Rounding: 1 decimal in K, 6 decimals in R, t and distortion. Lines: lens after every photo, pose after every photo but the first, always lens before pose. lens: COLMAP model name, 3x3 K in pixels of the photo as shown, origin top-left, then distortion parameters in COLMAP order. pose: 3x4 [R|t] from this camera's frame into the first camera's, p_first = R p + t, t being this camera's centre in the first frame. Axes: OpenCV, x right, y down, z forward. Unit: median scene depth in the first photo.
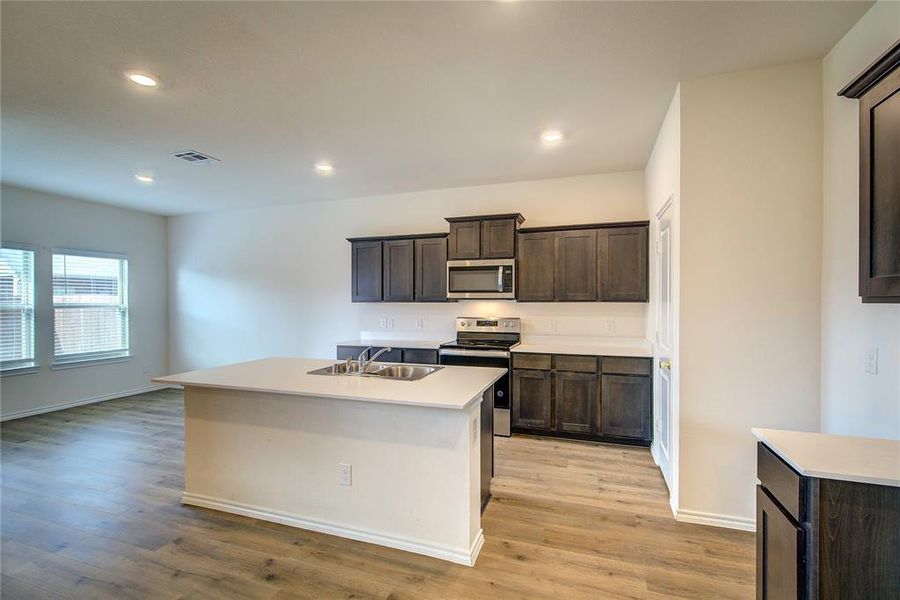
lens RADIAL K [[408.2, 0, 452.7], [0, 408.2, 304.0], [0, 0, 1]] dist [-0.002298, 0.000857]
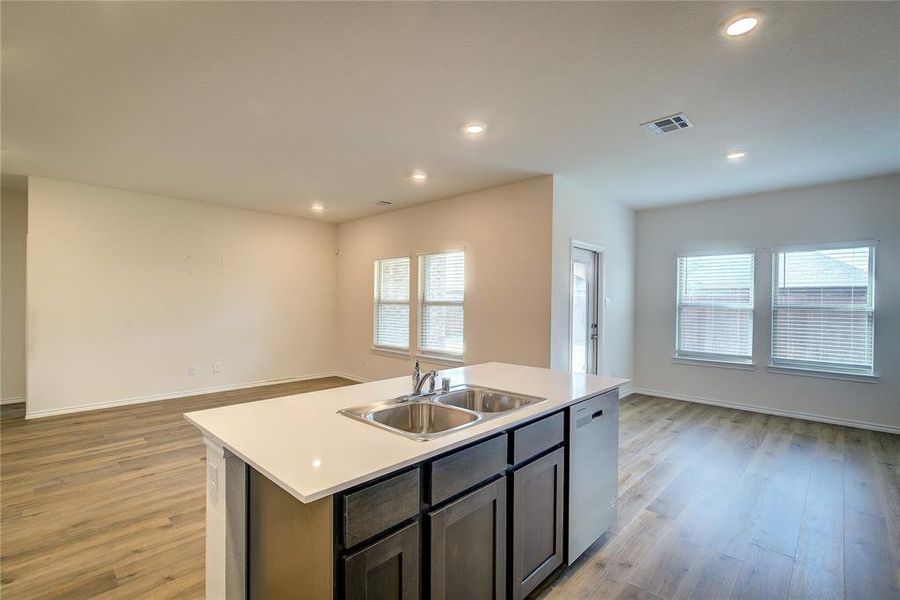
lens RADIAL K [[408.2, 0, 452.7], [0, 408.2, 304.0], [0, 0, 1]] dist [-0.002298, 0.000857]
pose [[-0.414195, 0.004844, -0.910175, 0.263056], [-0.012464, 0.999862, 0.010993, -0.002356], [0.910103, 0.015898, -0.414078, 0.844660]]
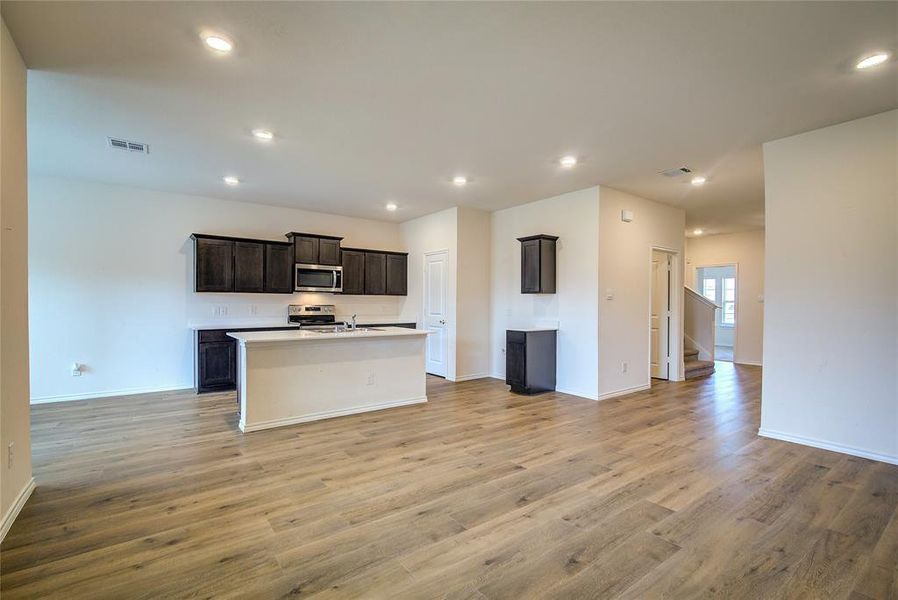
lens RADIAL K [[411.0, 0, 449.5], [0, 411.0, 304.9], [0, 0, 1]] dist [0.000178, 0.000000]
pose [[0.560984, 0.001525, 0.827825, -0.916743], [-0.000082, 0.999998, -0.001786, 0.038723], [-0.827827, 0.000934, 0.560983, -0.223535]]
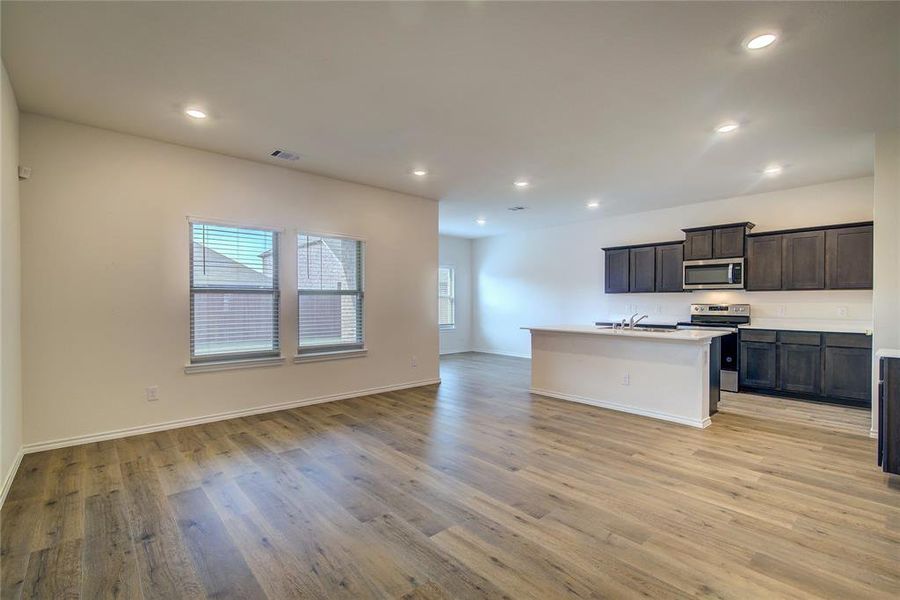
lens RADIAL K [[408.2, 0, 452.7], [0, 408.2, 304.0], [0, 0, 1]] dist [-0.002298, 0.000857]
pose [[0.873514, 0.005165, -0.486772, -0.023487], [-0.005454, 0.999985, 0.000823, 0.040192], [0.486769, 0.001936, 0.873529, -0.574555]]
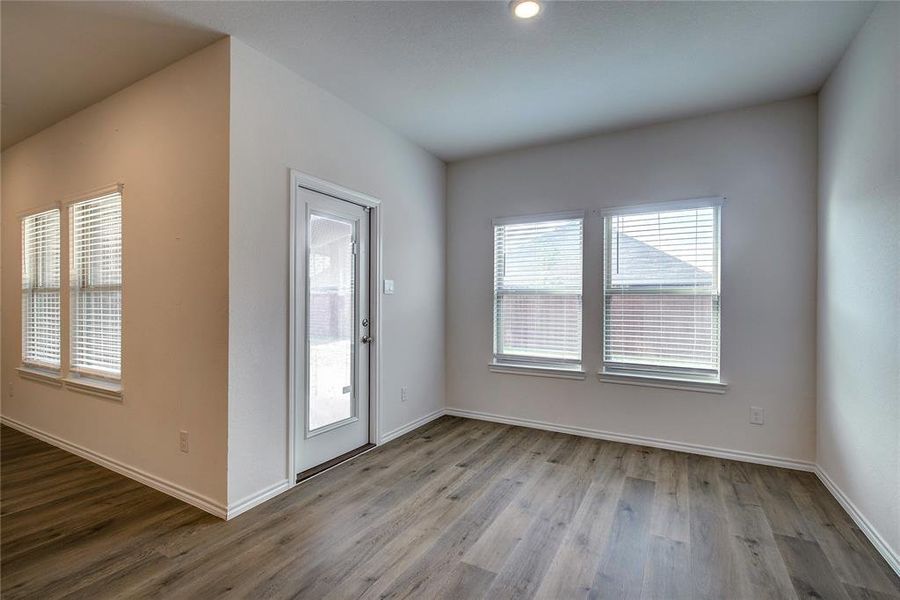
lens RADIAL K [[408.2, 0, 452.7], [0, 408.2, 304.0], [0, 0, 1]] dist [-0.002298, 0.000857]
pose [[-0.172333, 0.007940, -0.985007, -0.281760], [-0.008162, 0.999922, 0.009488, 0.027580], [0.985005, 0.009675, -0.172255, 1.028242]]
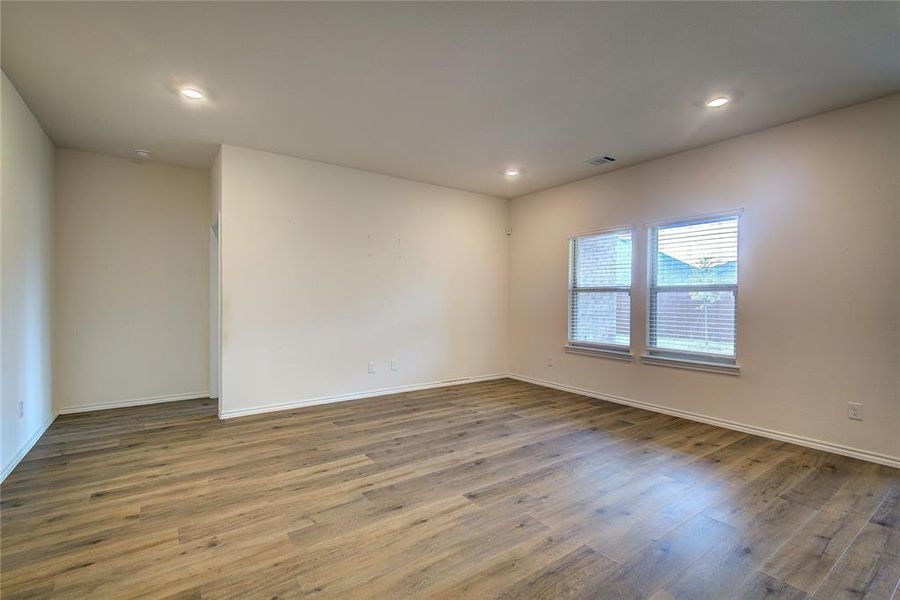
lens RADIAL K [[408.2, 0, 452.7], [0, 408.2, 304.0], [0, 0, 1]] dist [-0.002298, 0.000857]
pose [[-0.577798, 0.010825, -0.816108, 0.217933], [-0.008485, 0.999778, 0.019269, 0.033988], [0.816135, 0.018058, -0.577579, 0.379449]]
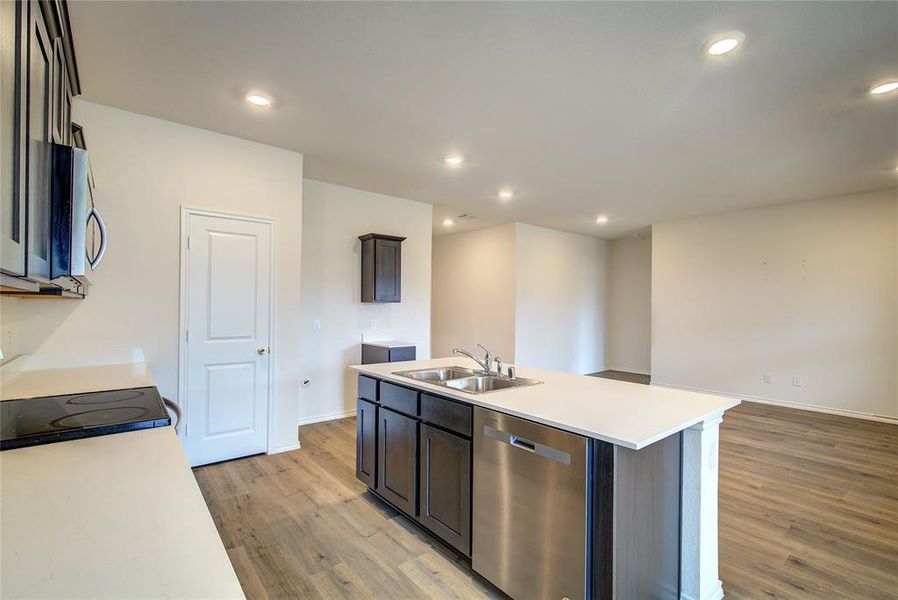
lens RADIAL K [[407.3, 0, 451.7], [0, 407.3, 304.0], [0, 0, 1]] dist [-0.002298, 0.000857]
pose [[-0.851623, -0.000205, 0.524155, -0.410868], [-0.001667, 0.999996, -0.002317, 0.005022], [-0.524153, -0.002847, -0.851619, 1.167173]]
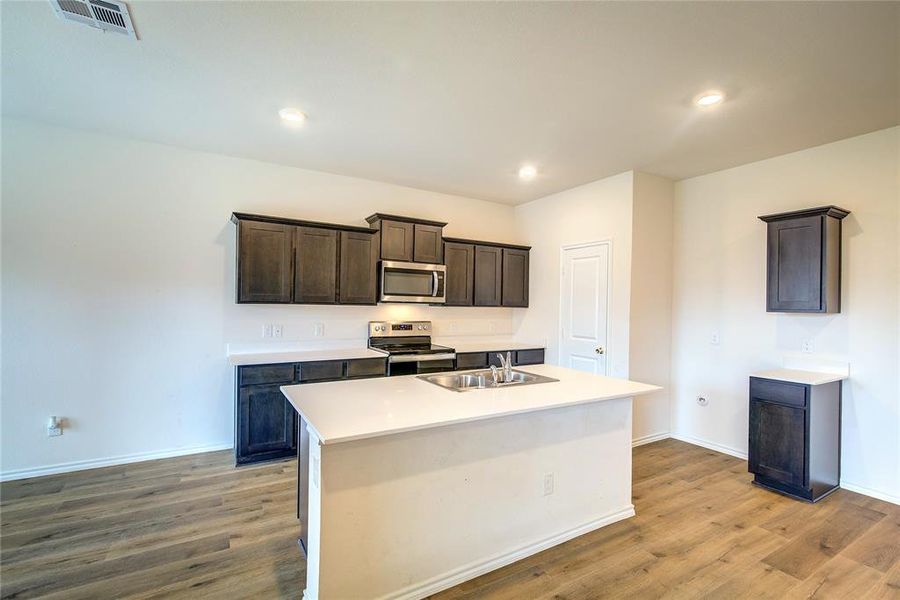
lens RADIAL K [[408.2, 0, 452.7], [0, 408.2, 304.0], [0, 0, 1]] dist [-0.002298, 0.000857]
pose [[0.644632, 0.013901, 0.764367, -0.642482], [-0.012589, 0.999892, -0.007568, -0.002758], [-0.764389, -0.004744, 0.644737, 0.298840]]
